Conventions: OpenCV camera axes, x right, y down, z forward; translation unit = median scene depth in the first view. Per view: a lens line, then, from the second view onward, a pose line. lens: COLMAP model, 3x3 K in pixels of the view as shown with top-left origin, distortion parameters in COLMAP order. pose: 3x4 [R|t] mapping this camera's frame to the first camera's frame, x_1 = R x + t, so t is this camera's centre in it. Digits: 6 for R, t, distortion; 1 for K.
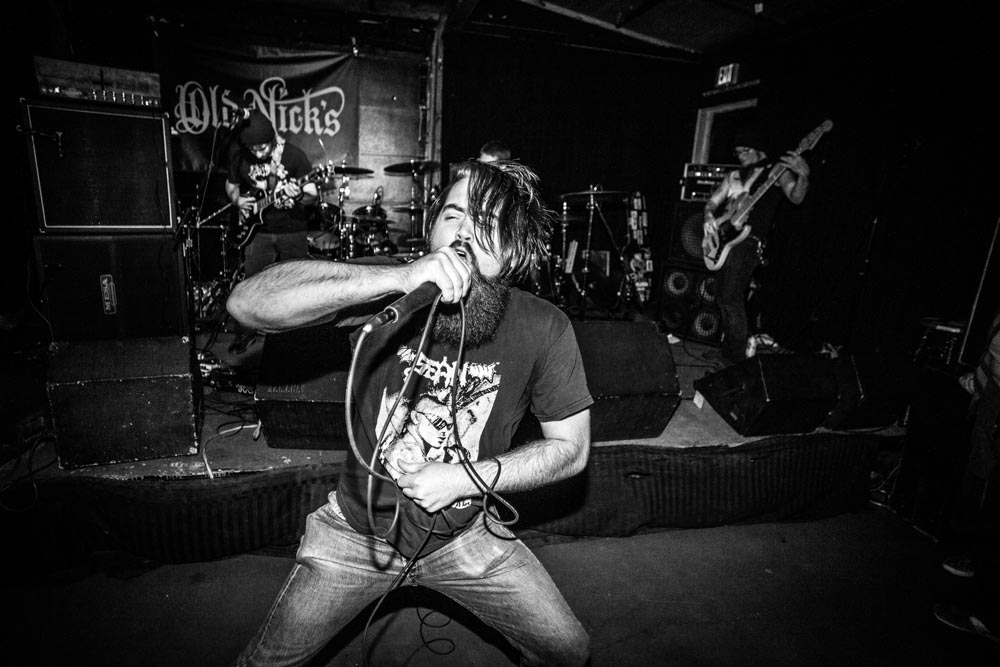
lens RADIAL K [[565.4, 0, 501.6], [0, 565.4, 329.6], [0, 0, 1]] dist [-0.027786, 0.007169]
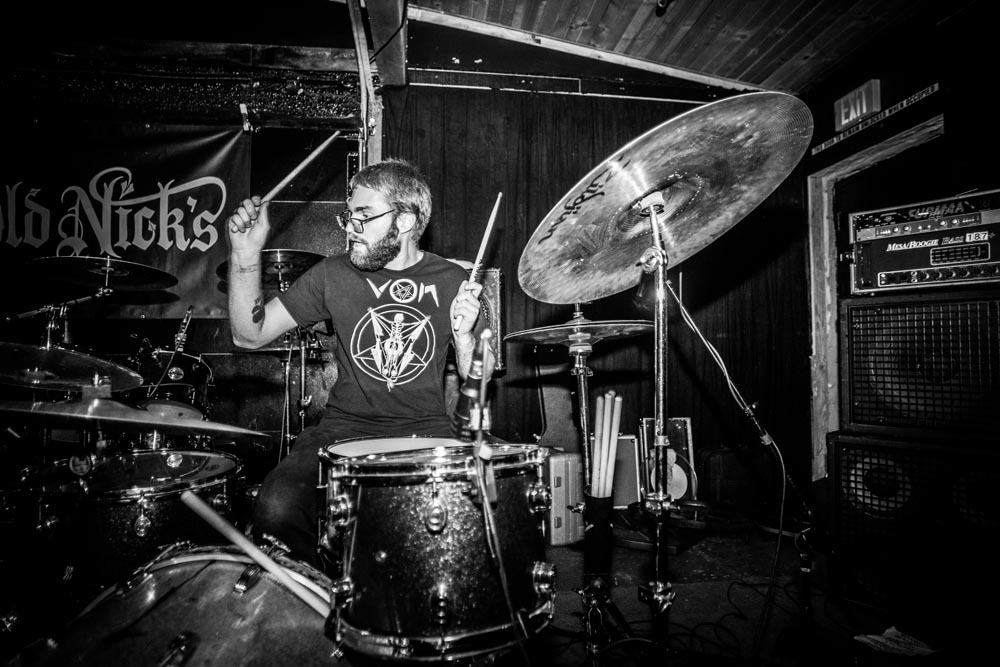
lens RADIAL K [[565.4, 0, 502.5], [0, 565.4, 336.6], [0, 0, 1]] dist [-0.027786, 0.007169]
pose [[0.994026, -0.063006, -0.089118, 0.072127], [0.035175, 0.957913, -0.284894, -0.070781], [0.103317, 0.280057, 0.954407, 0.486513]]
